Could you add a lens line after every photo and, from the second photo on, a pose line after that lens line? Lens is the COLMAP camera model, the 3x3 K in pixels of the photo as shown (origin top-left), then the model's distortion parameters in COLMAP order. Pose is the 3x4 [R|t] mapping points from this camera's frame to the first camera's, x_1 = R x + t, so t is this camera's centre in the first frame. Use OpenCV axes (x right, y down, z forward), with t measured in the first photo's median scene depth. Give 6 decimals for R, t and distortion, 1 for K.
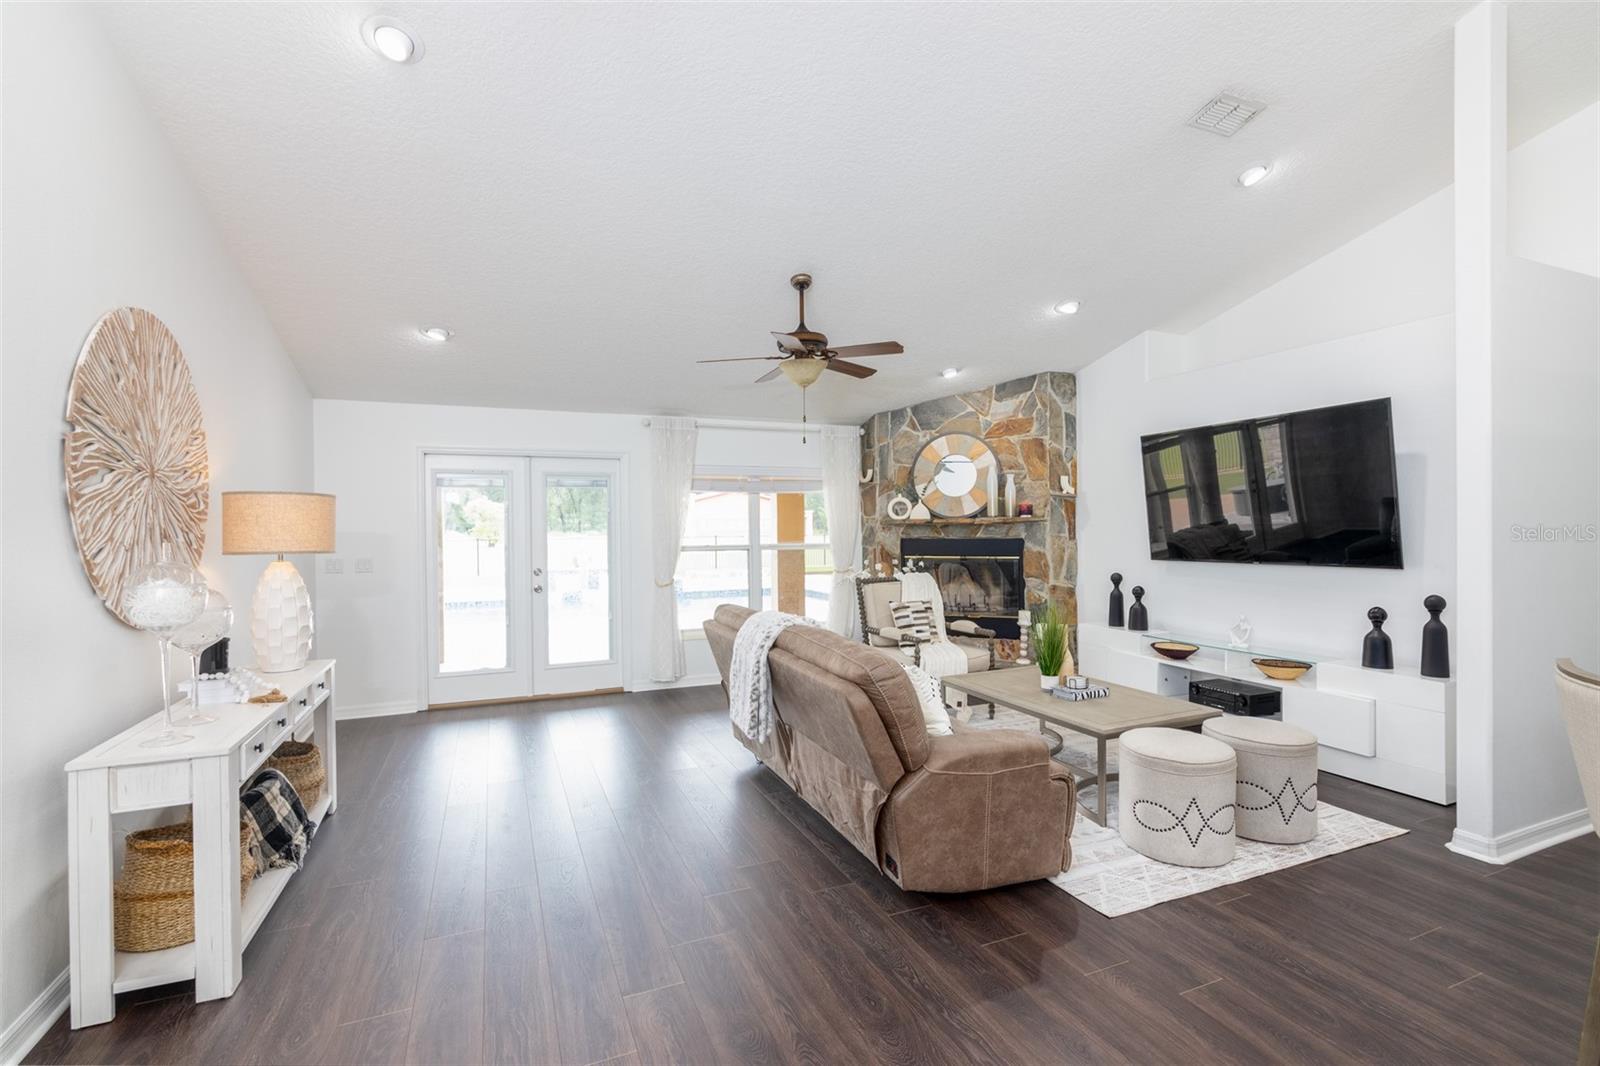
lens RADIAL K [[720.6, 0, 795.4], [0, 720.6, 533.8], [0, 0, 1]] dist [0.002701, -0.000331]
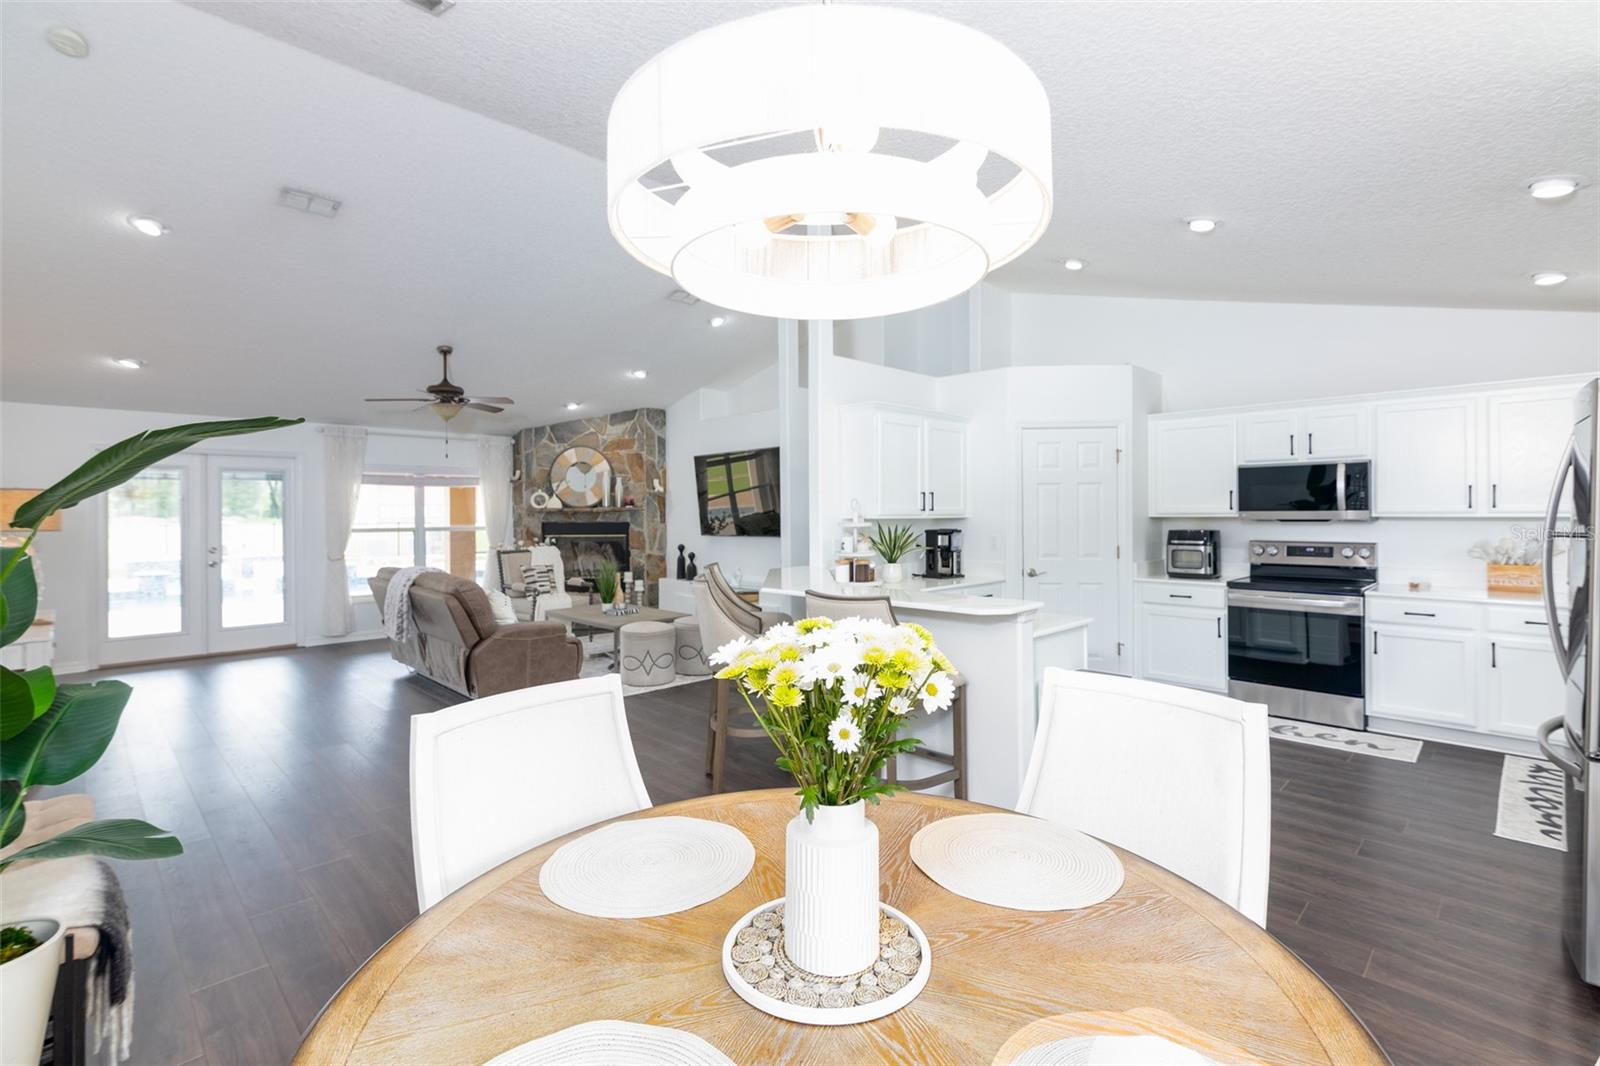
lens RADIAL K [[731.7, 0, 799.8], [0, 731.7, 508.9], [0, 0, 1]] dist [0.010093, 0.000188]
pose [[0.927558, 0.004729, 0.373650, 0.087713], [0.001353, 0.999871, -0.016013, 0.004117], [-0.373678, 0.015359, 0.927431, -0.486947]]
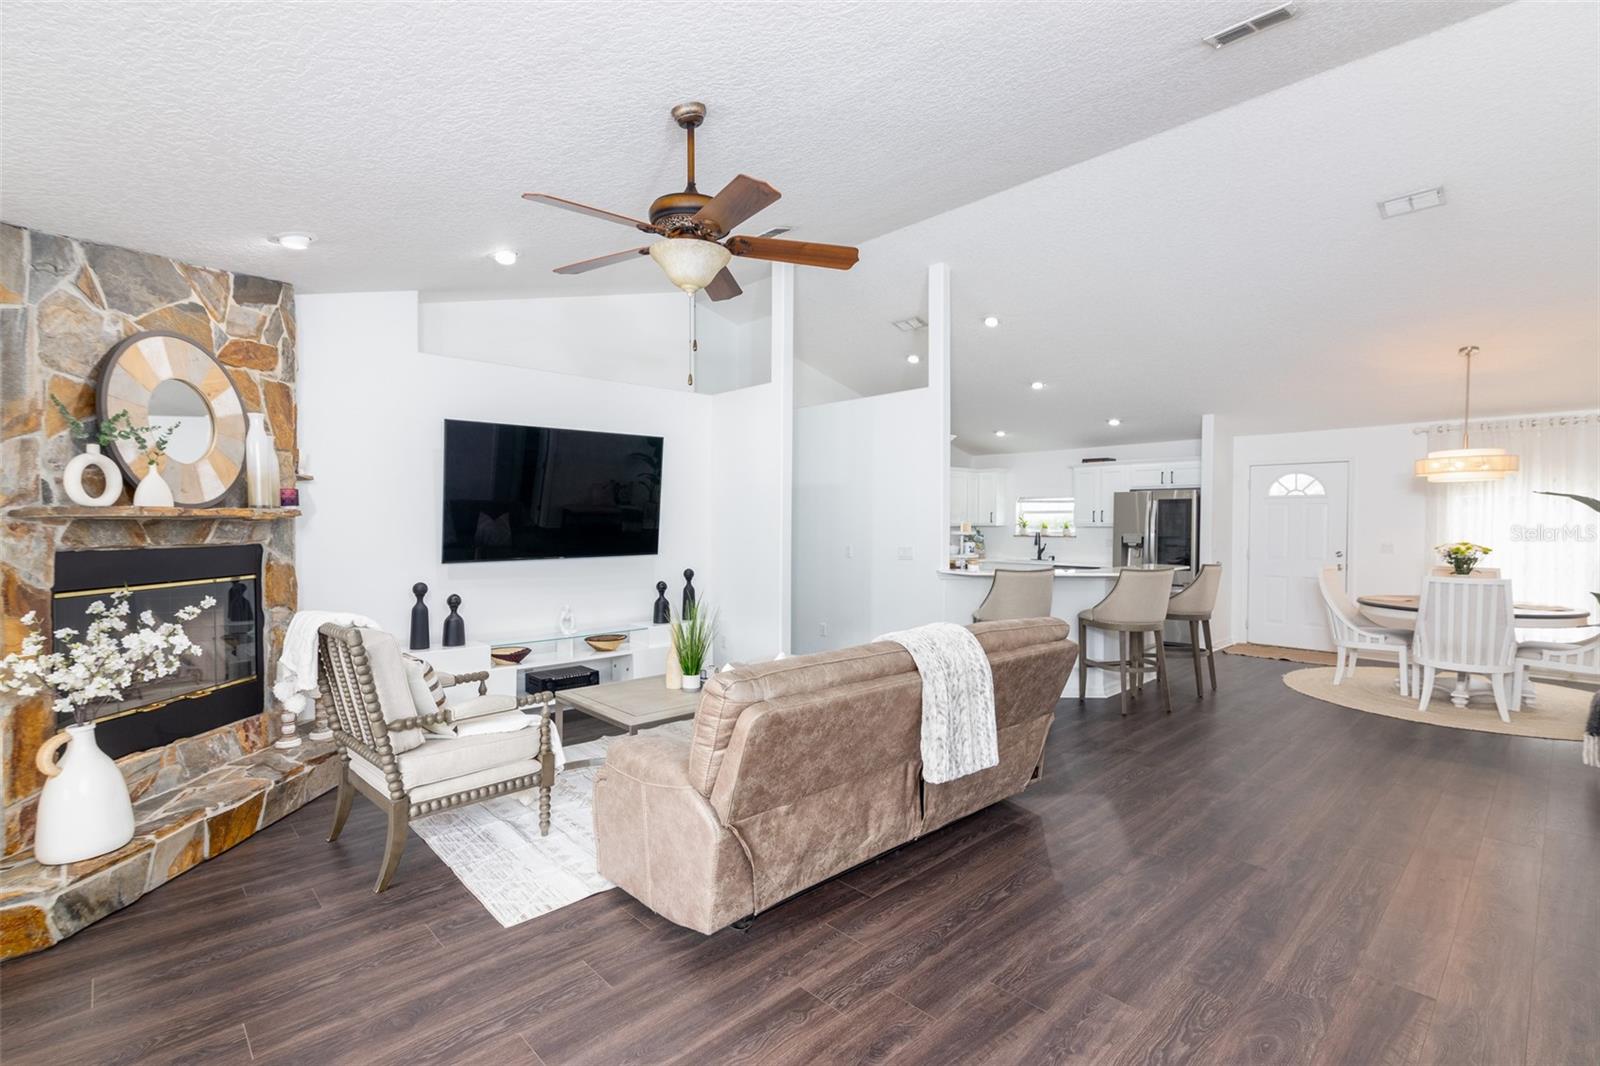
lens RADIAL K [[737.0, 0, 800.0], [0, 737.0, 533.0], [0, 0, 1]] dist [0.004843, 0.000153]
pose [[-0.357015, -0.006308, 0.934077, -0.427353], [0.010862, 0.999882, 0.010904, -0.004790], [-0.934035, 0.014039, -0.356904, 0.810150]]
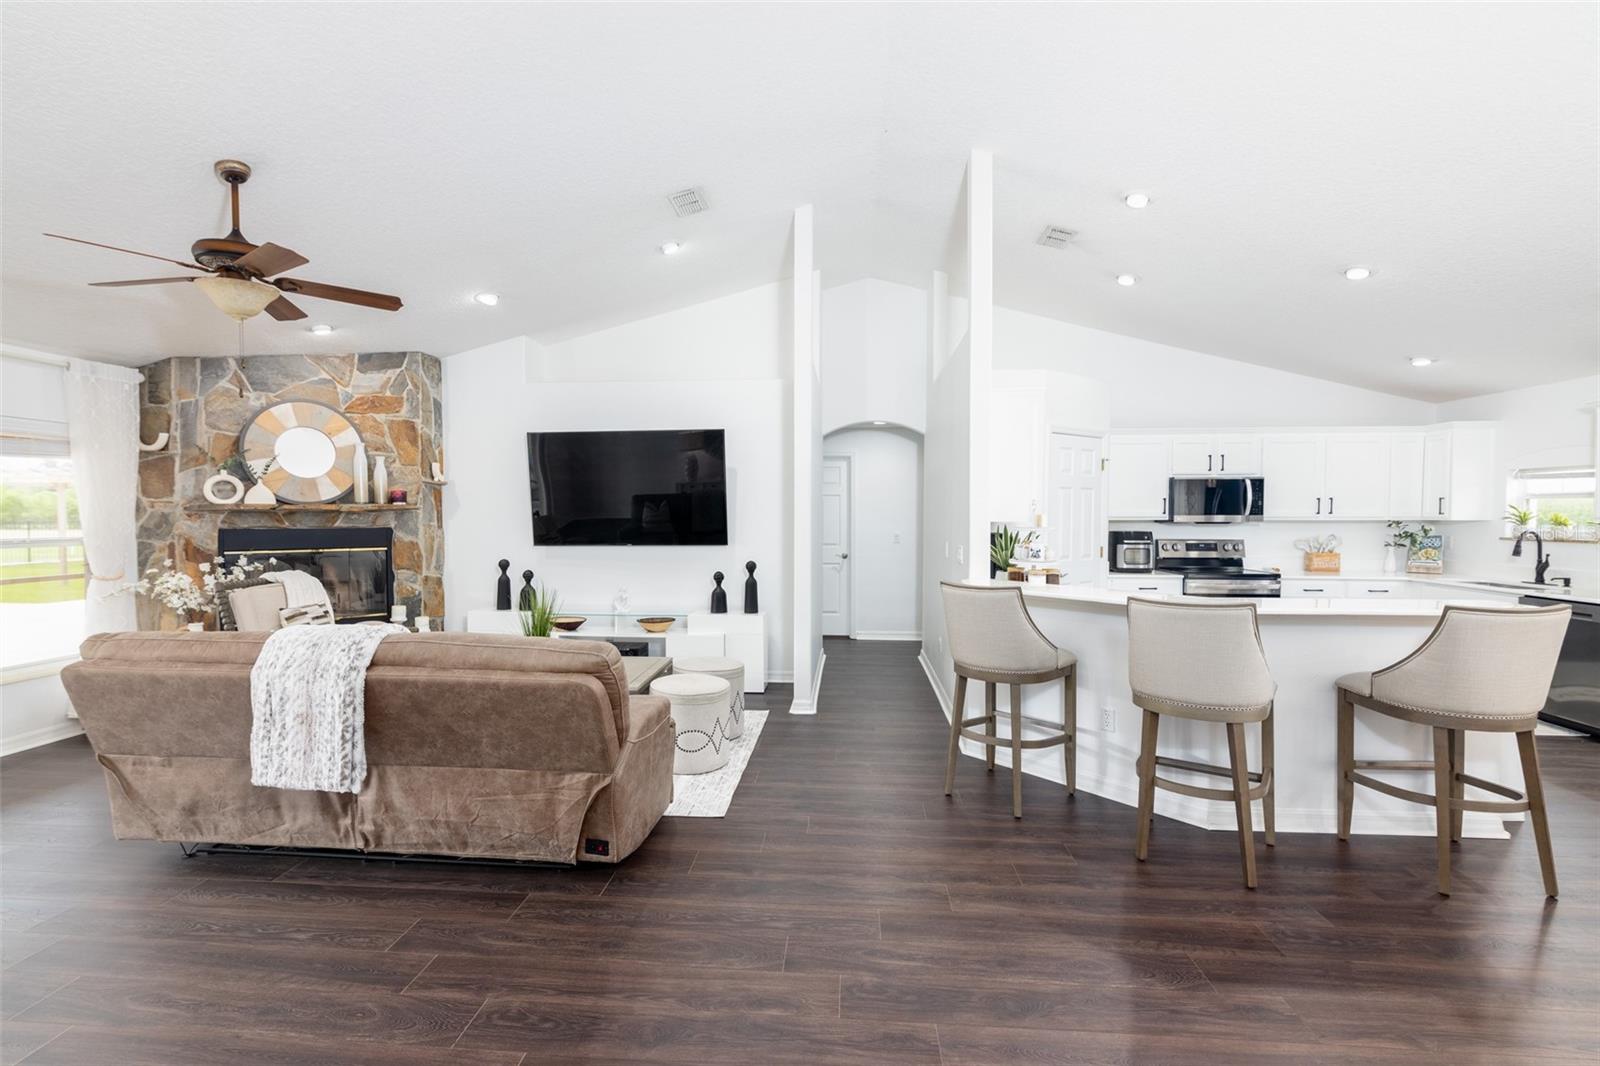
lens RADIAL K [[724.7, 0, 794.6], [0, 724.7, 533.9], [0, 0, 1]] dist [0.002667, -0.000291]
pose [[0.460338, -0.016049, 0.887599, -0.271238], [0.003722, 0.999863, 0.016149, 0.001519], [-0.887736, -0.004130, 0.460334, 0.120470]]
